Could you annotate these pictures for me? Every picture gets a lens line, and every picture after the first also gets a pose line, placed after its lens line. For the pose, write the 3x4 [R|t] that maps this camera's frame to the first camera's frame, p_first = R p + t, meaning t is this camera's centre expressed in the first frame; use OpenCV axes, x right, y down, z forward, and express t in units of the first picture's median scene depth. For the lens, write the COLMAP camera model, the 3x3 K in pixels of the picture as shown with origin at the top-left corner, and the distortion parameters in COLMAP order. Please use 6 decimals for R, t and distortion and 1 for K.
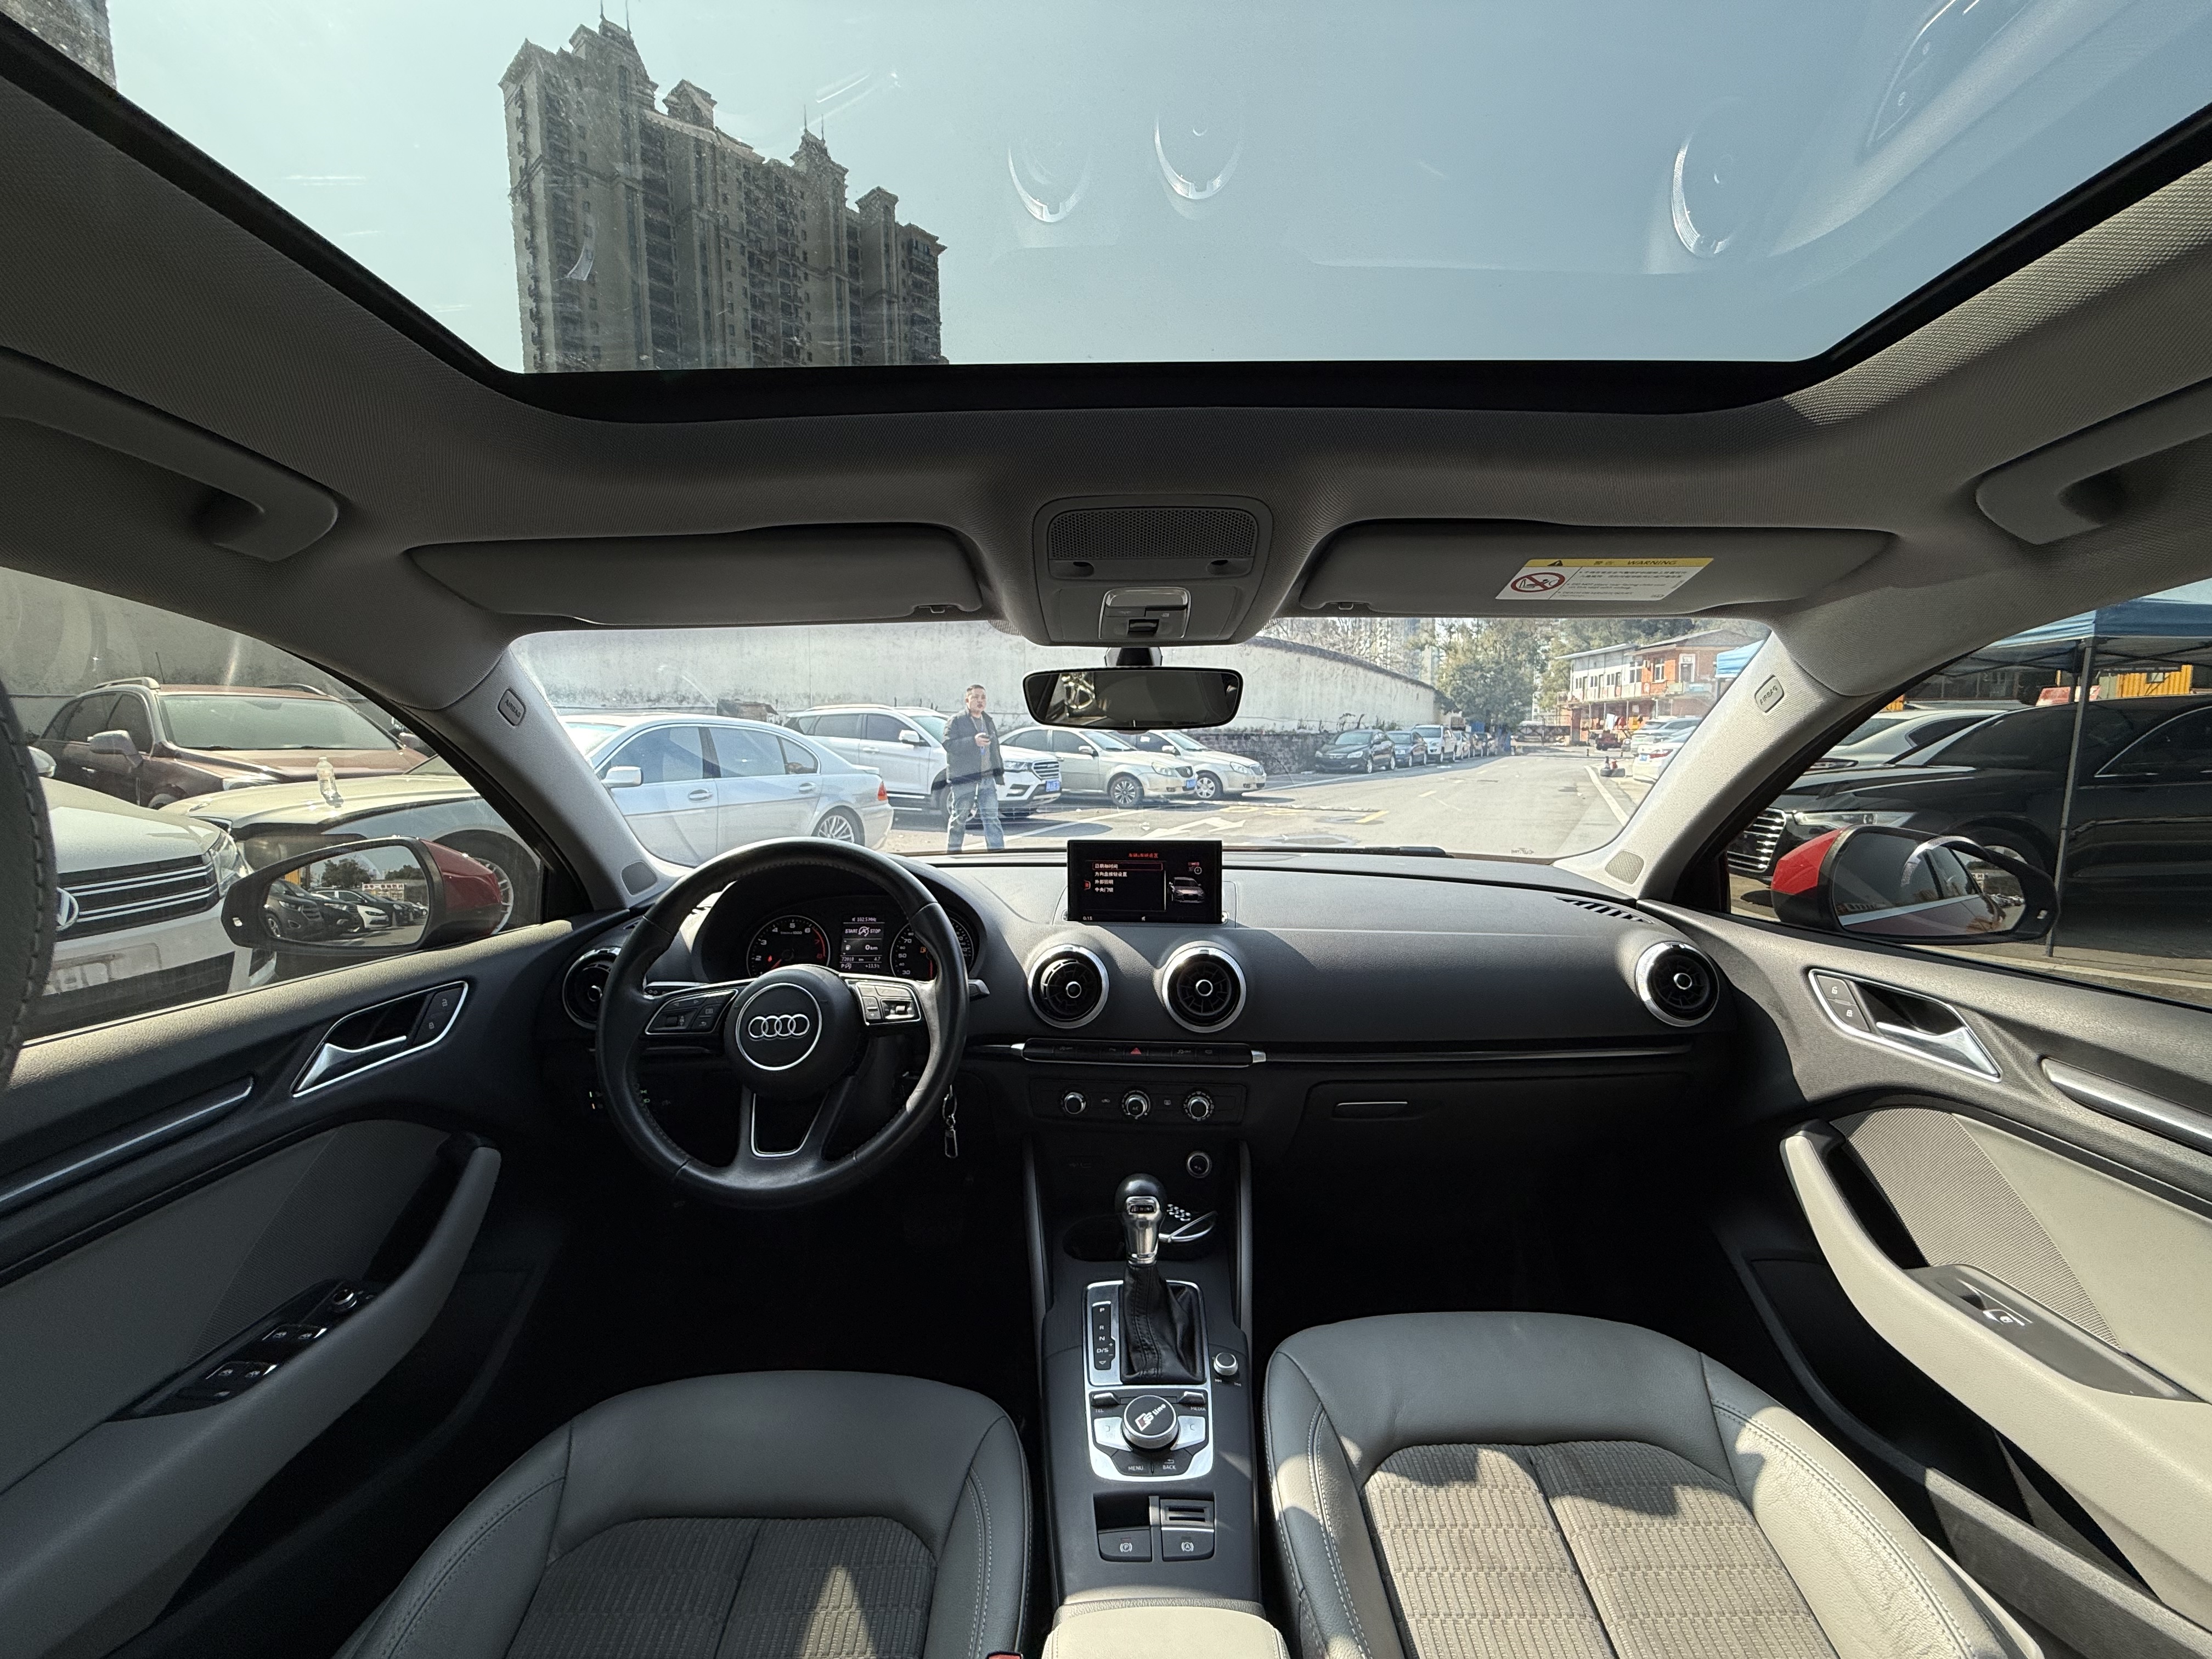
lens RADIAL K [[896.4, 0, 1106.0], [0, 896.4, 829.5], [0, 0, 1]] dist [-0.001311, -0.000053]
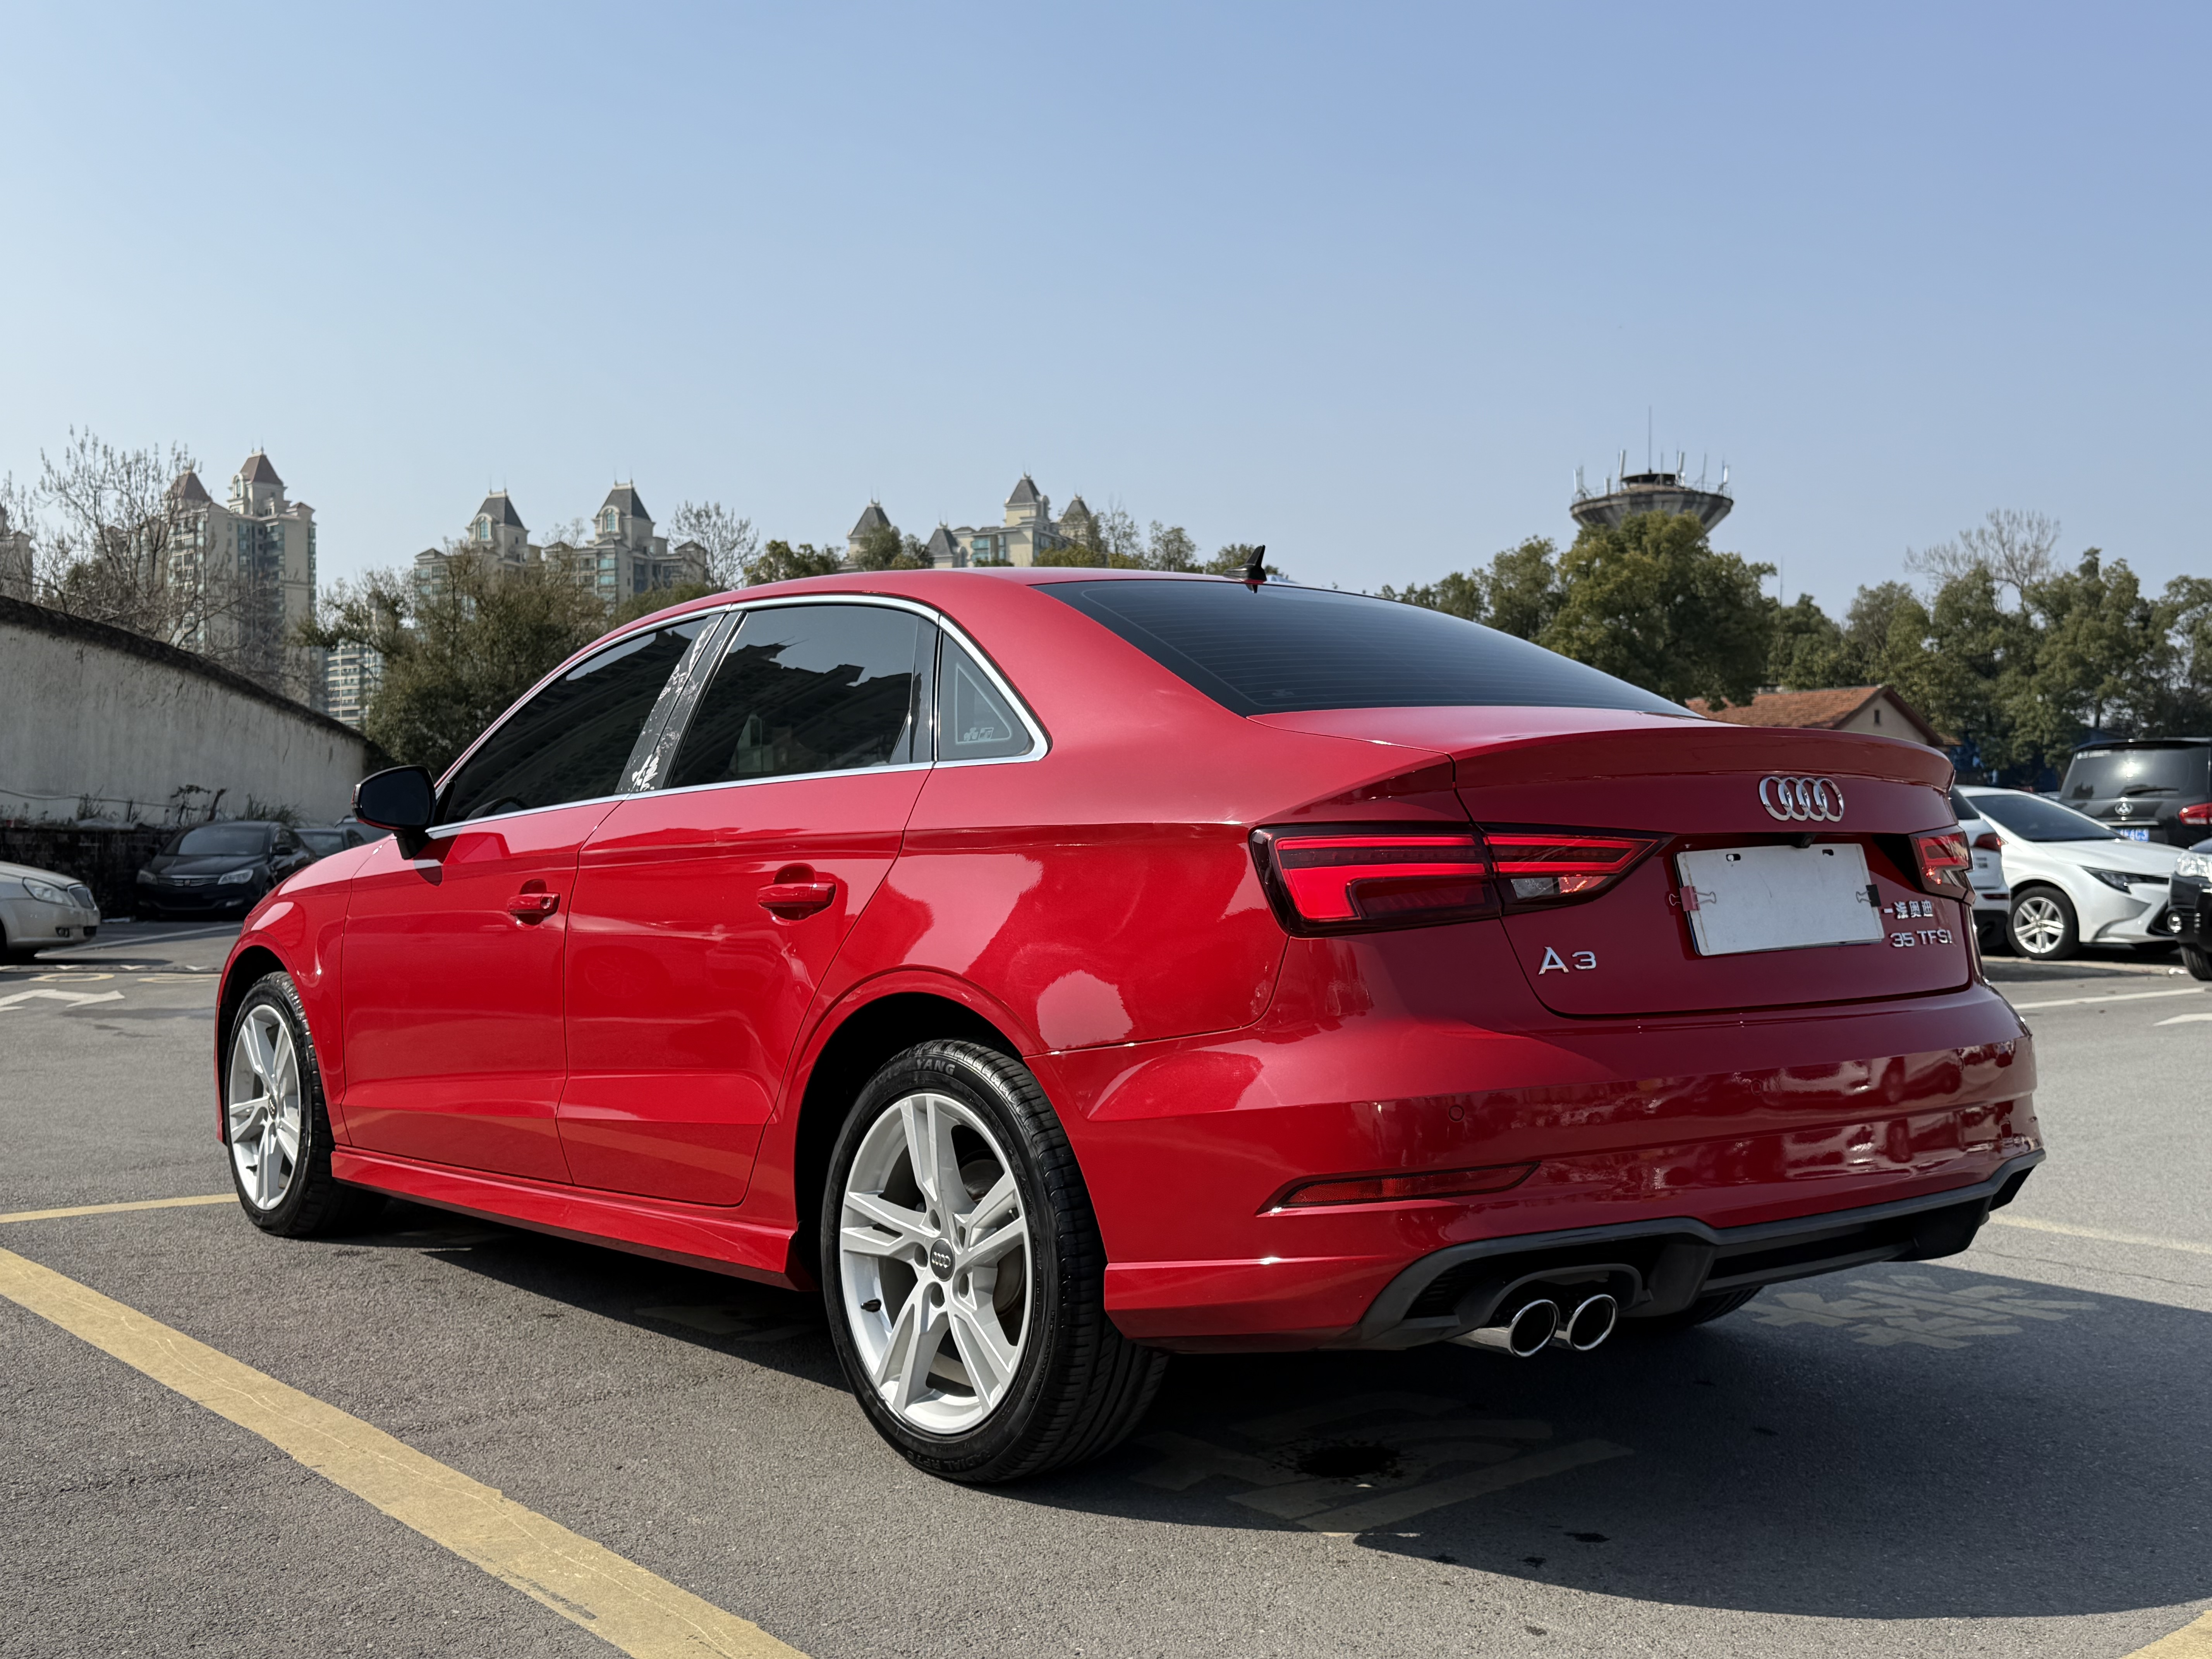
lens RADIAL K [[2172.0, 0, 1099.4], [0, 2172.0, 844.2], [0, 0, 1]] dist [0.163002, -0.387687]
pose [[0.765887, 0.010081, 0.642896, -0.095388], [0.059885, 0.994412, -0.086935, 0.021125], [-0.640180, 0.105082, 0.761004, -0.104708]]
